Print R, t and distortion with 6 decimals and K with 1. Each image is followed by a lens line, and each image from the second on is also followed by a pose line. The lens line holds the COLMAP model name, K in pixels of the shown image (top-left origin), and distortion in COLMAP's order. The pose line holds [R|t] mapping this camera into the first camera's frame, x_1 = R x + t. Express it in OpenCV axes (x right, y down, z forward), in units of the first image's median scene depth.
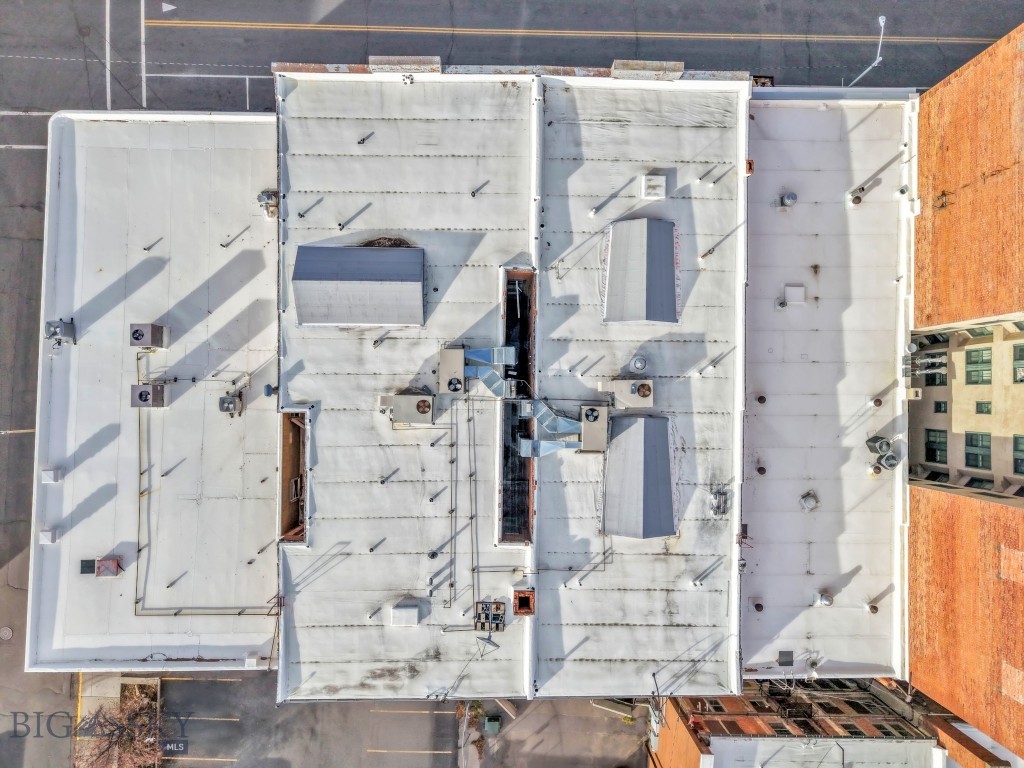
lens RADIAL K [[694.7, 0, 512.6], [0, 694.7, 384.2], [0, 0, 1]] dist [0.005445, 0.001981]
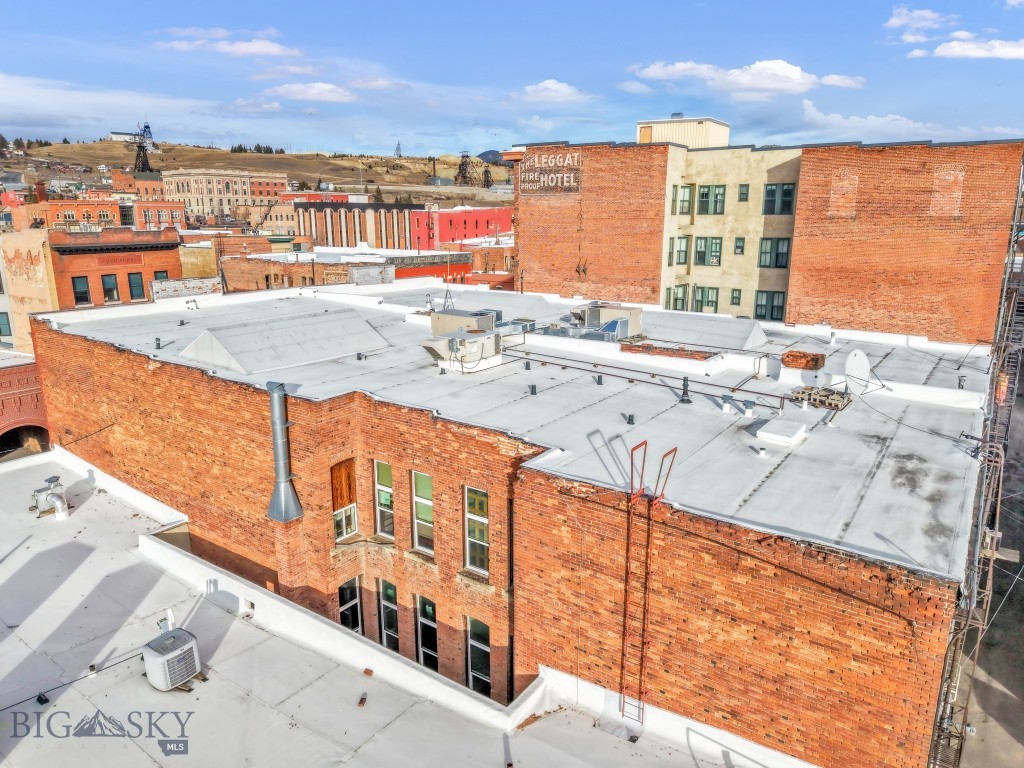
lens RADIAL K [[694.7, 0, 511.1], [0, 694.7, 383.8], [0, 0, 1]] dist [0.005445, 0.001981]
pose [[0.573167, -0.214201, 0.790947, -0.654417], [0.819424, 0.144161, -0.554763, 0.445951], [0.004808, 0.966093, 0.258150, 0.831508]]
